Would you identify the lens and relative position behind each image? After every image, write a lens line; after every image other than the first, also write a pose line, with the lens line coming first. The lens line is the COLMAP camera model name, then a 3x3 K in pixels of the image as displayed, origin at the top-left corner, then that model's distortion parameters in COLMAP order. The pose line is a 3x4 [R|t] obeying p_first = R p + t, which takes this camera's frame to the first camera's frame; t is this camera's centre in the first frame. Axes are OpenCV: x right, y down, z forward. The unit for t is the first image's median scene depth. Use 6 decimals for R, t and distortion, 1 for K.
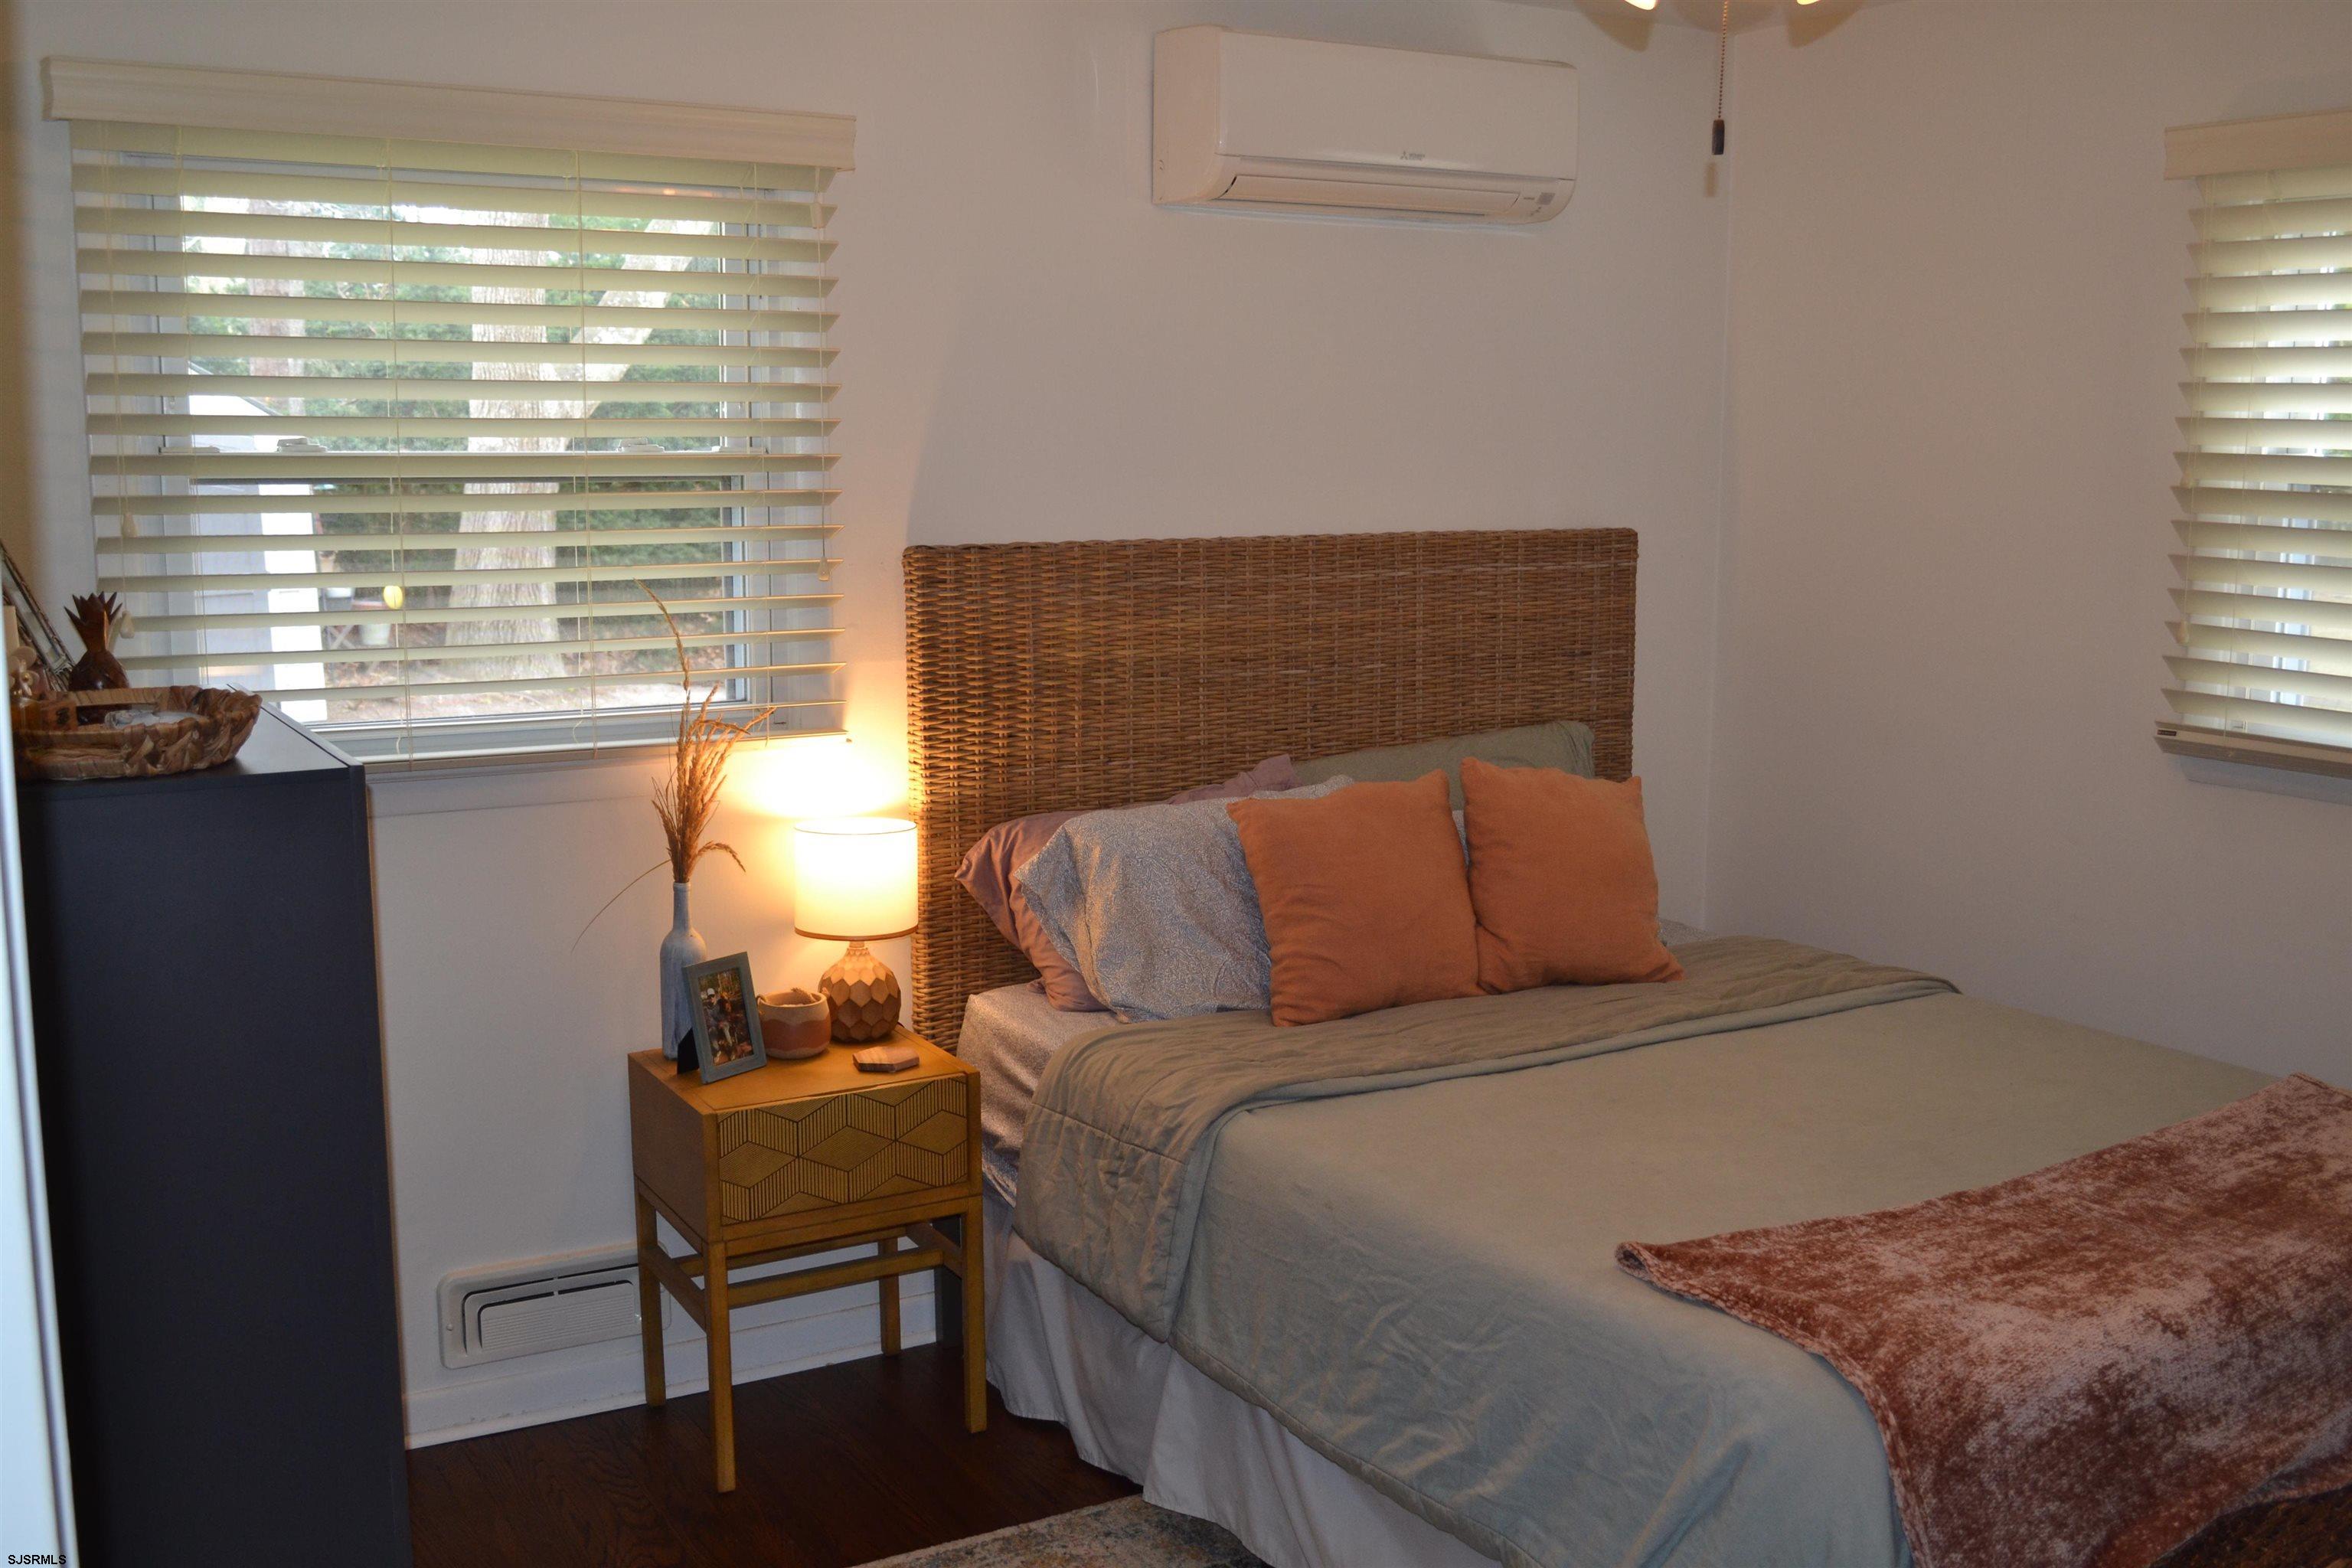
lens RADIAL K [[2257.4, 0, 1166.2], [0, 2257.4, 782.9], [0, 0, 1]] dist [-0.070381, 0.015575]
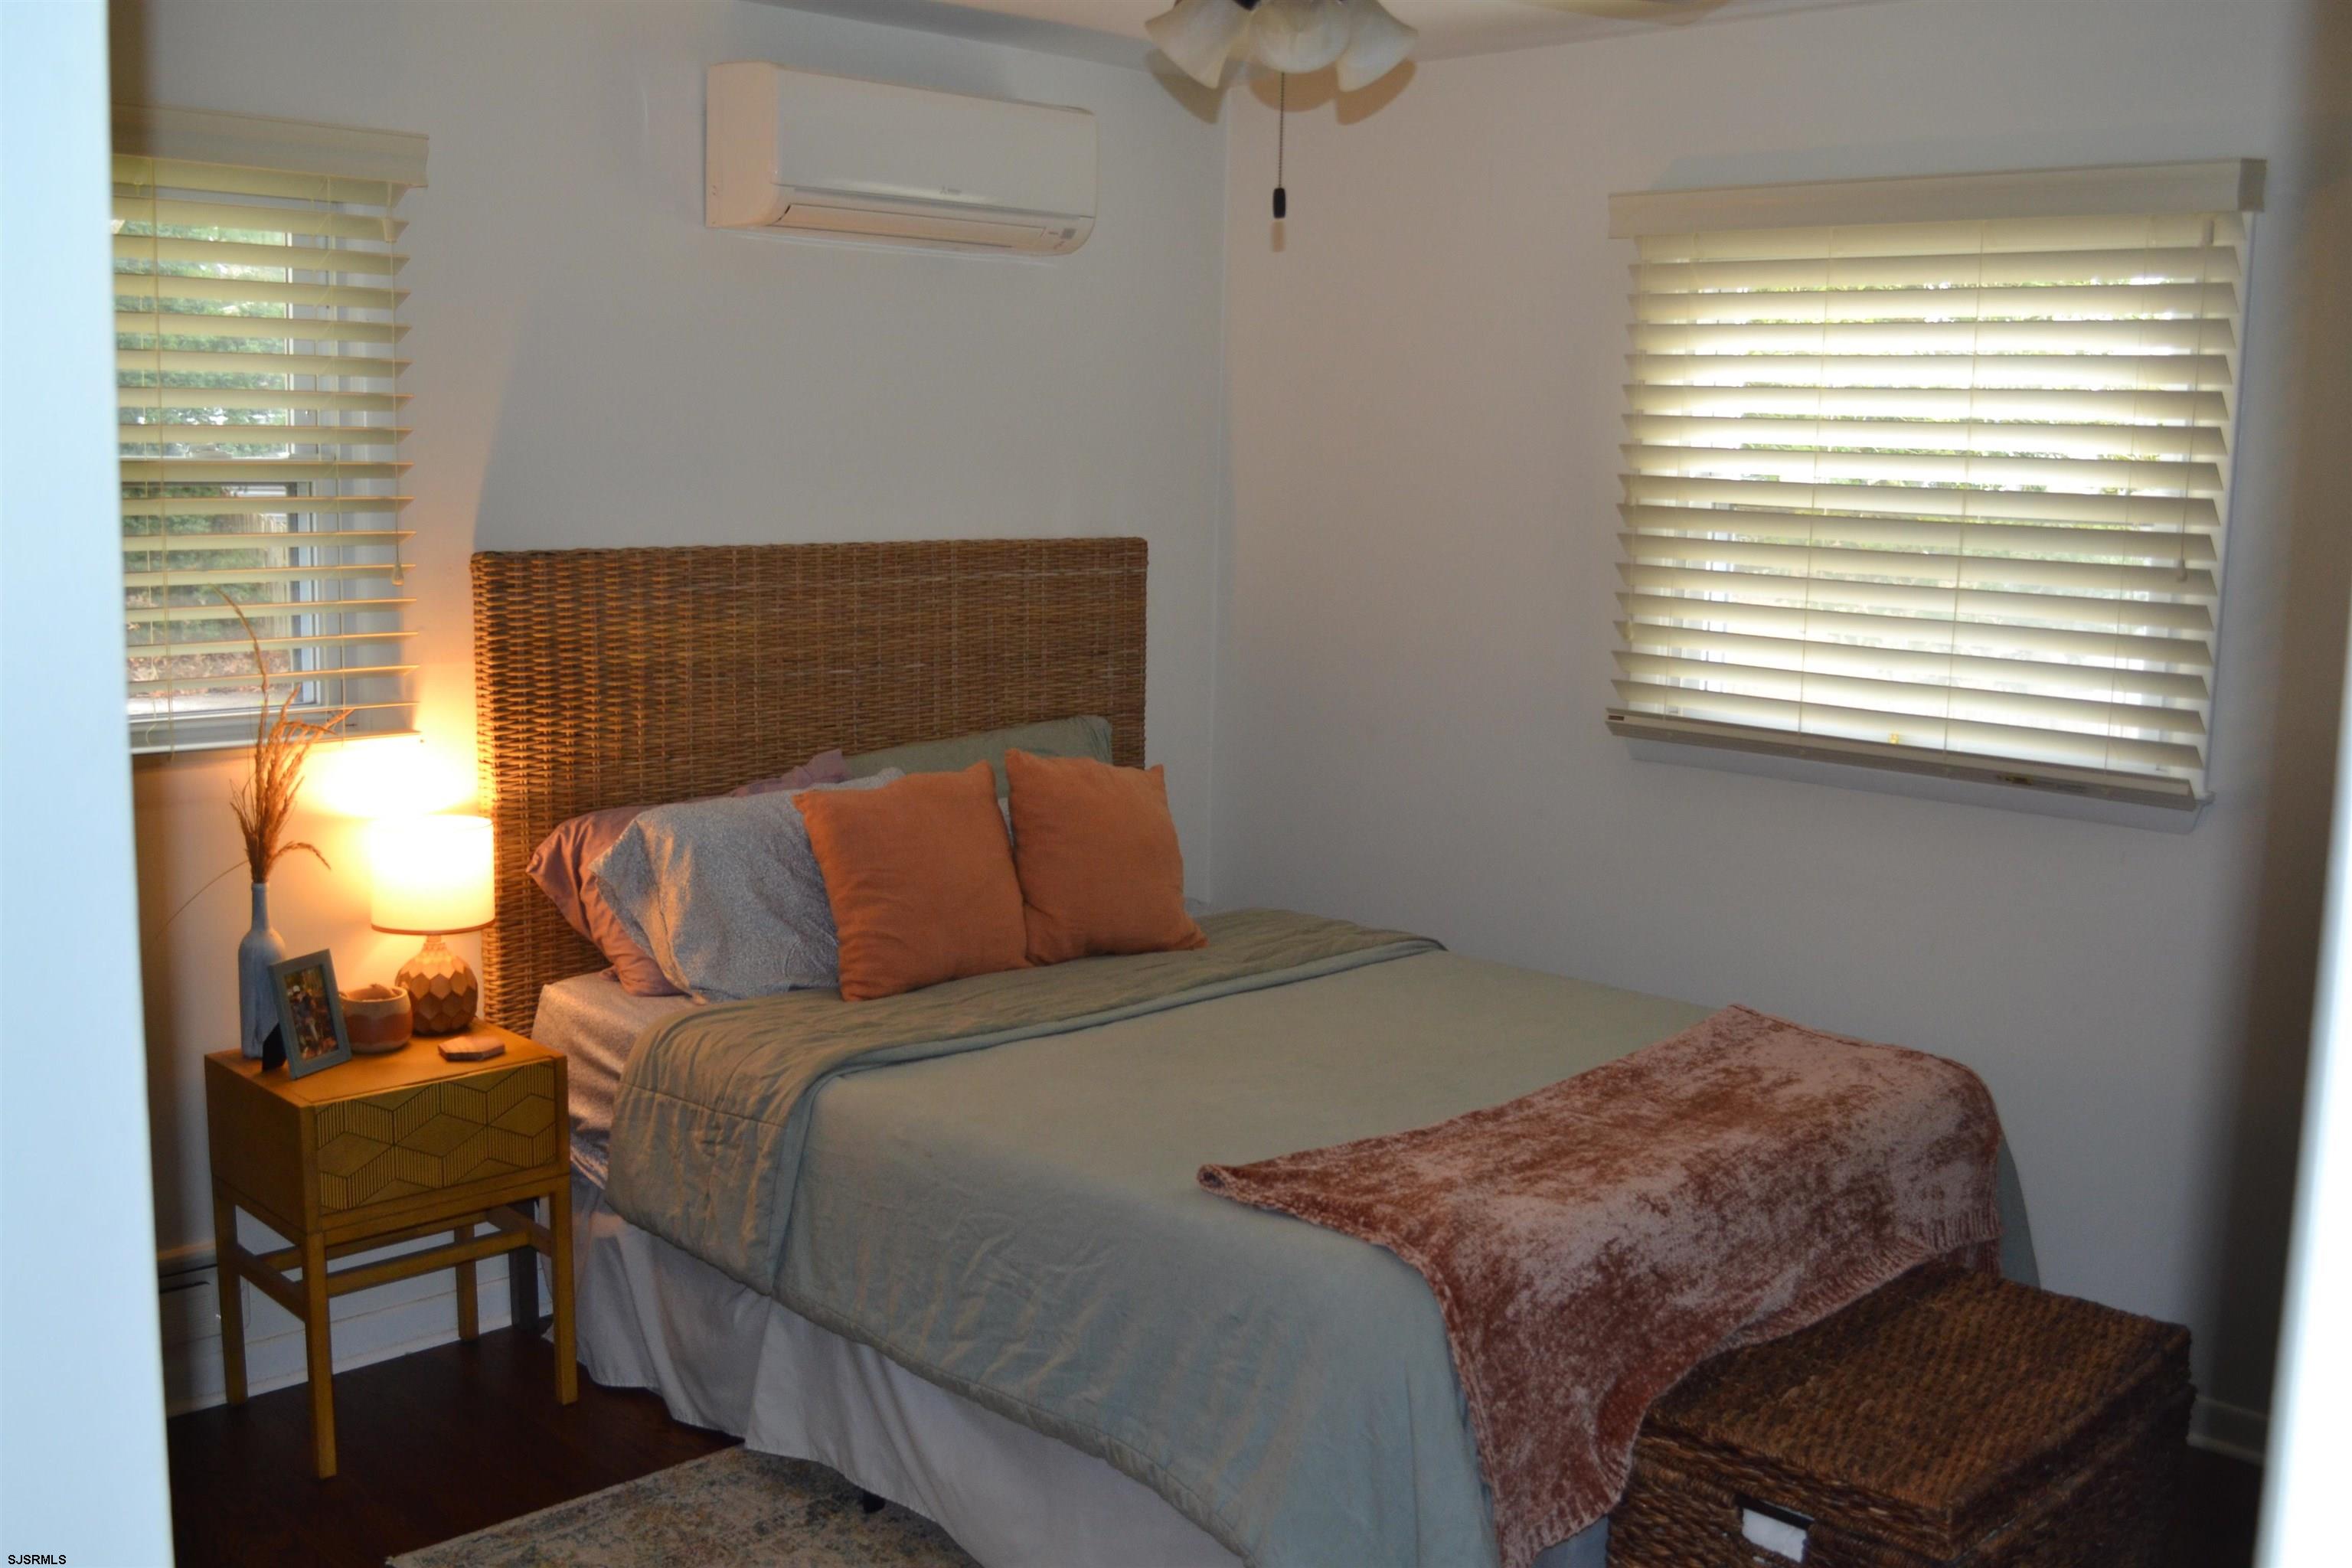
lens RADIAL K [[2257.4, 0, 1166.2], [0, 2257.4, 782.9], [0, 0, 1]] dist [-0.070381, 0.015575]
pose [[0.969264, -0.018843, 0.245302, -0.066630], [0.019471, 0.999810, -0.000132, 0.007411], [-0.245253, 0.004904, 0.969447, -0.076632]]
